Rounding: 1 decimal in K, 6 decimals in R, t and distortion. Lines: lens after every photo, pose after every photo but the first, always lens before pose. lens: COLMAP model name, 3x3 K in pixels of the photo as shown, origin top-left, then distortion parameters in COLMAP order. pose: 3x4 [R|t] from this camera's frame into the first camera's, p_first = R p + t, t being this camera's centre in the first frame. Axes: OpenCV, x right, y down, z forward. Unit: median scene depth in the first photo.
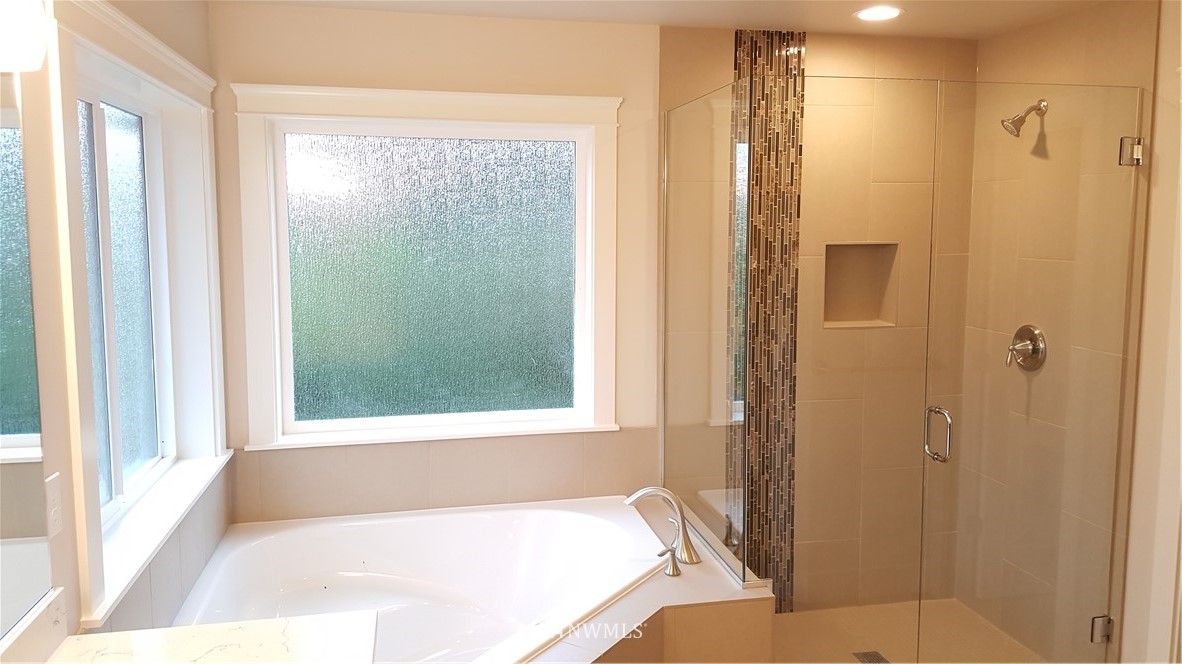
lens RADIAL K [[891.1, 0, 584.9], [0, 891.1, 302.5], [0, 0, 1]] dist [0.134161, -0.213730]
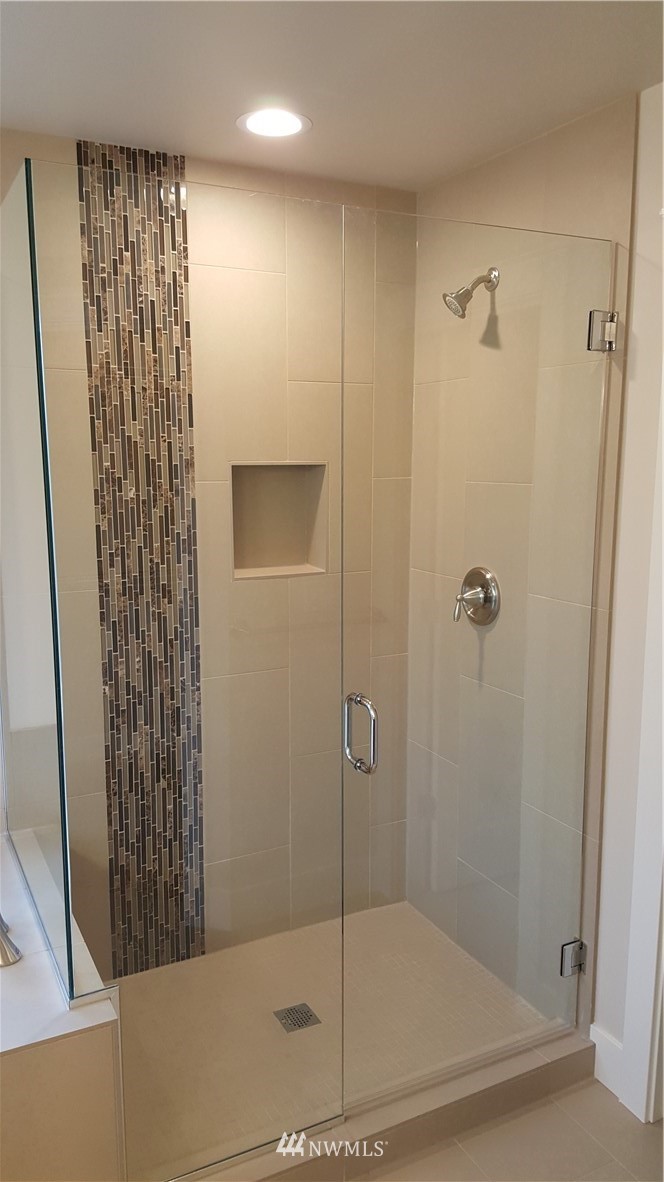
lens RADIAL K [[895.5, 0, 332.0], [0, 895.5, 591.0], [0, 0, 1]] dist [0.211478, -0.566799]
pose [[0.961624, -0.042304, 0.271091, 0.145767], [0.025492, 0.997544, 0.065243, -0.008108], [-0.273185, -0.055829, 0.960340, 0.271479]]
